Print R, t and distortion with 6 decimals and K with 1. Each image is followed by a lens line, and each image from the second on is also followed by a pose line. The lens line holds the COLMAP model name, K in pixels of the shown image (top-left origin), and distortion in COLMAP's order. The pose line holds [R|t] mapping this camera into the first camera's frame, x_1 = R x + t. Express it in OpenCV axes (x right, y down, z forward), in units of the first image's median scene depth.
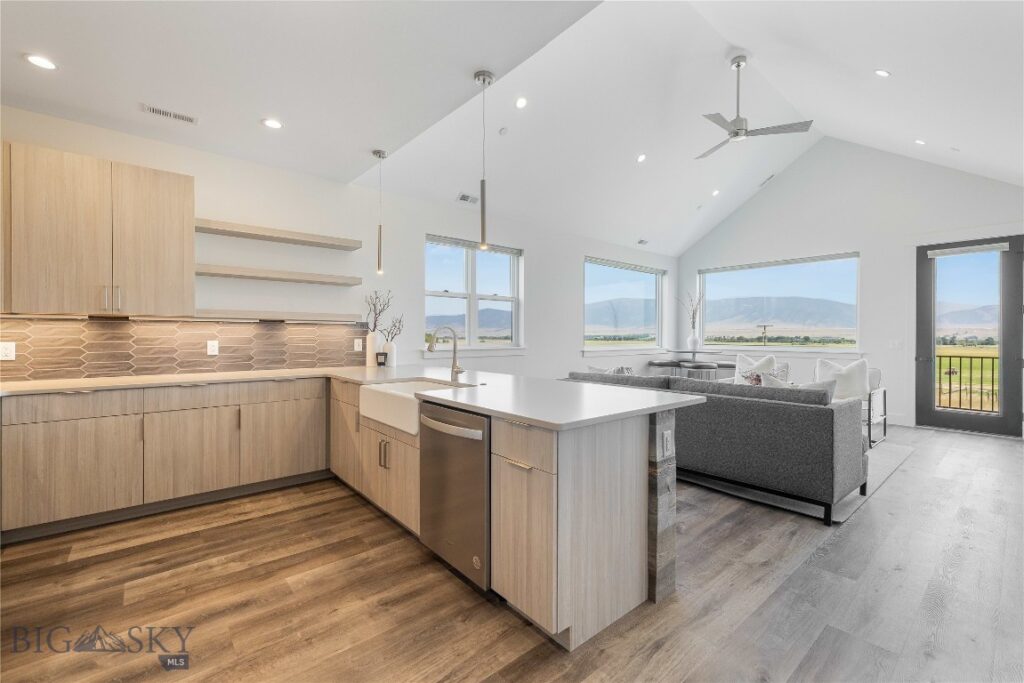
lens RADIAL K [[427.2, 0, 507.2], [0, 427.2, 340.9], [0, 0, 1]] dist [0.009797, -0.000204]
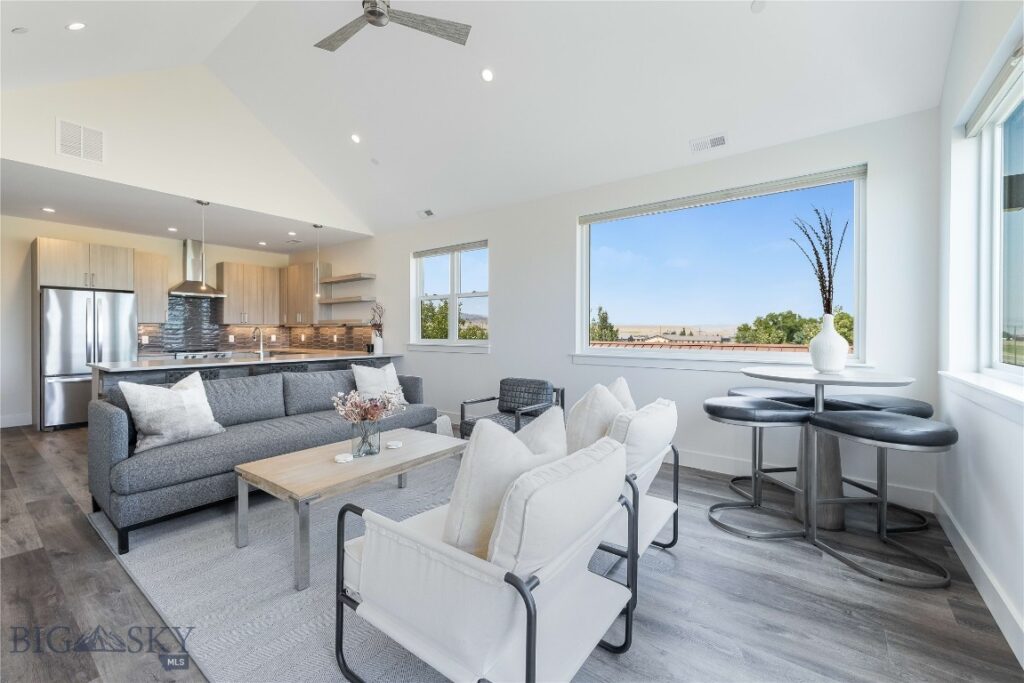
lens RADIAL K [[427.2, 0, 519.7], [0, 427.2, 336.2], [0, 0, 1]] dist [0.009797, -0.000204]
pose [[0.228290, 0.008968, -0.973552, 0.947348], [-0.015203, 0.999868, 0.005645, -0.012454], [0.973474, 0.013512, 0.228397, 0.866049]]
